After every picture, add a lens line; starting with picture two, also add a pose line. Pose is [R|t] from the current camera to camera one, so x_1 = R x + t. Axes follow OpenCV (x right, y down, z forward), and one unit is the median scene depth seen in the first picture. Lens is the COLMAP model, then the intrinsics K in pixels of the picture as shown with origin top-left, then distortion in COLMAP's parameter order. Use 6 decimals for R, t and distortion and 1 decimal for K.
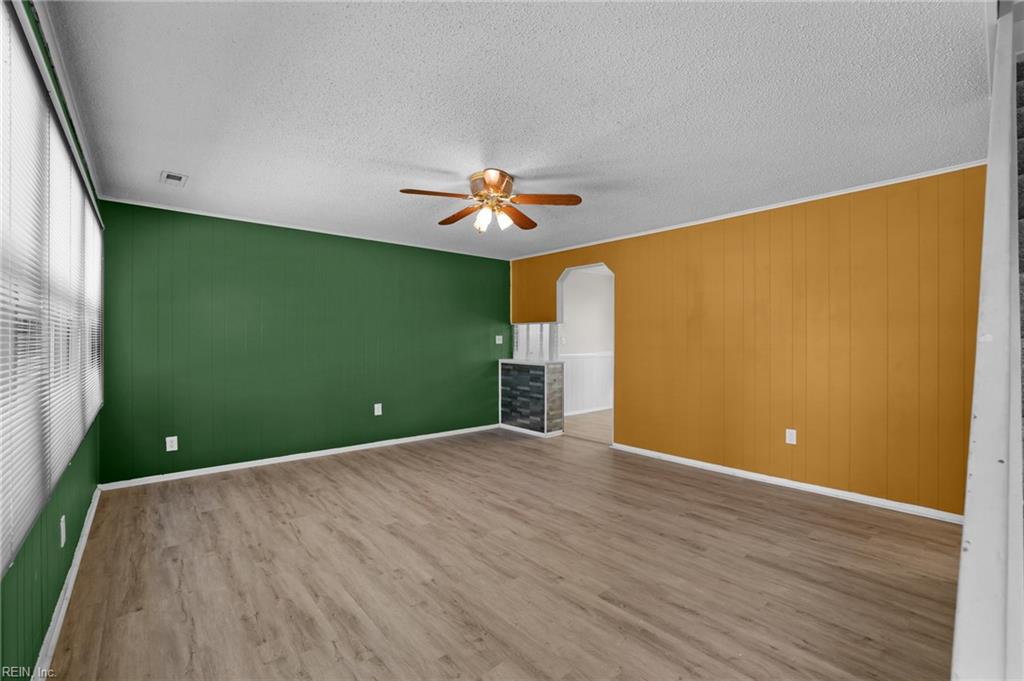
lens RADIAL K [[440.1, 0, 517.3], [0, 440.1, 338.3], [0, 0, 1]] dist [-0.051198, 0.020227]
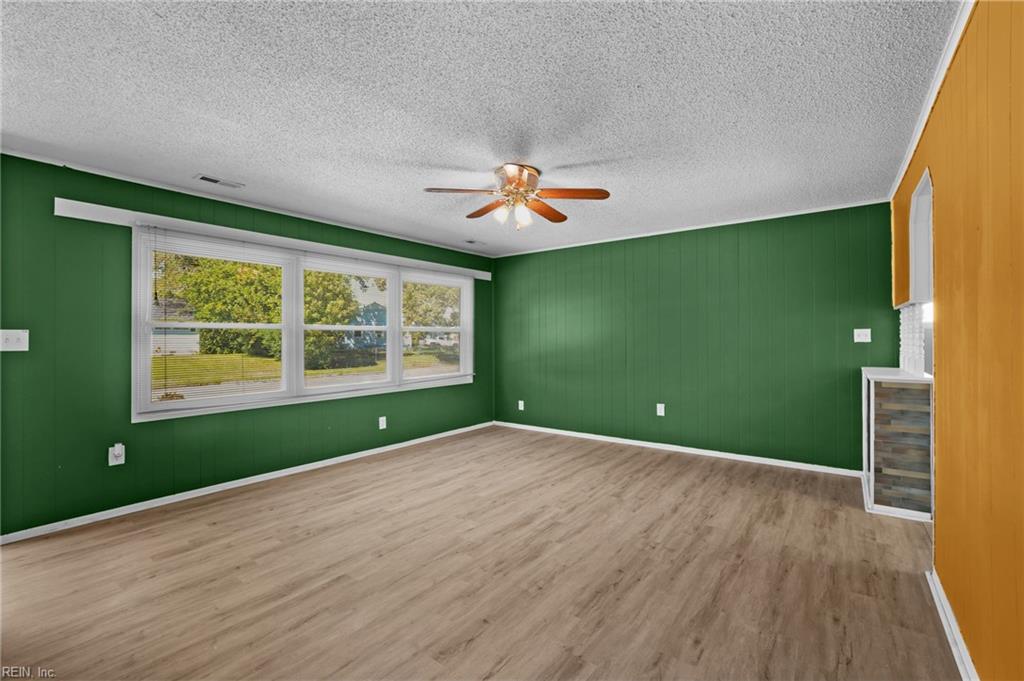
lens RADIAL K [[440.1, 0, 517.3], [0, 440.1, 338.3], [0, 0, 1]] dist [-0.051198, 0.020227]
pose [[0.199187, -0.002226, -0.979959, 0.882532], [0.011013, 0.999939, -0.000033, 0.005078], [0.979900, -0.010786, 0.199199, 0.801787]]
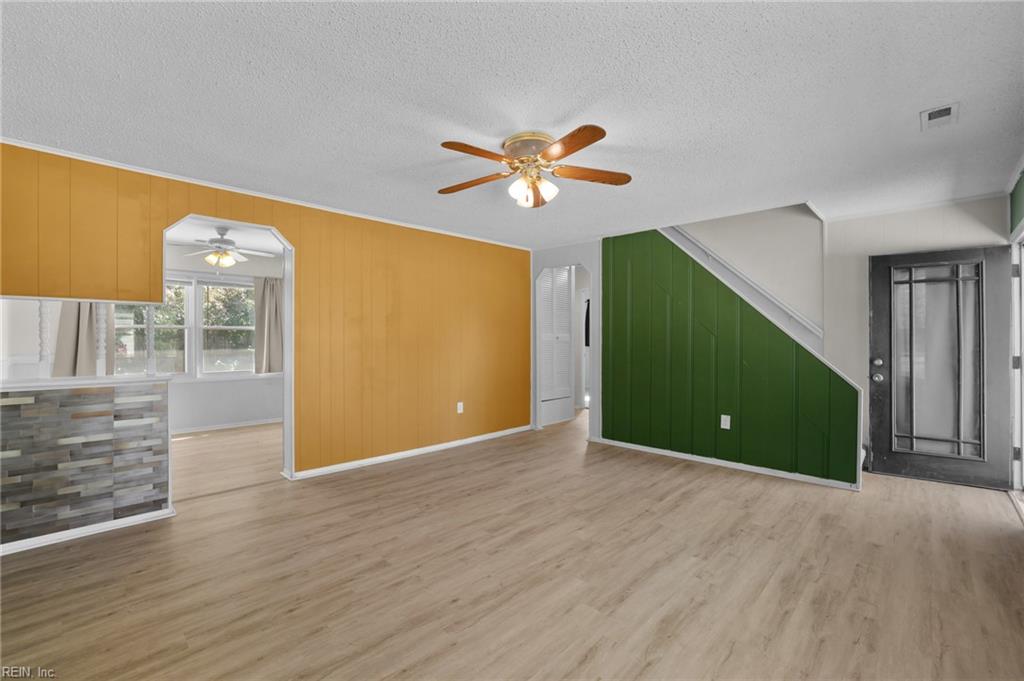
lens RADIAL K [[440.1, 0, 517.3], [0, 440.1, 338.3], [0, 0, 1]] dist [-0.051198, 0.020227]
pose [[-0.084429, -0.002615, 0.996426, -0.872341], [-0.006334, 0.999978, 0.002088, 0.006795], [-0.996409, -0.006135, -0.084444, 1.084823]]
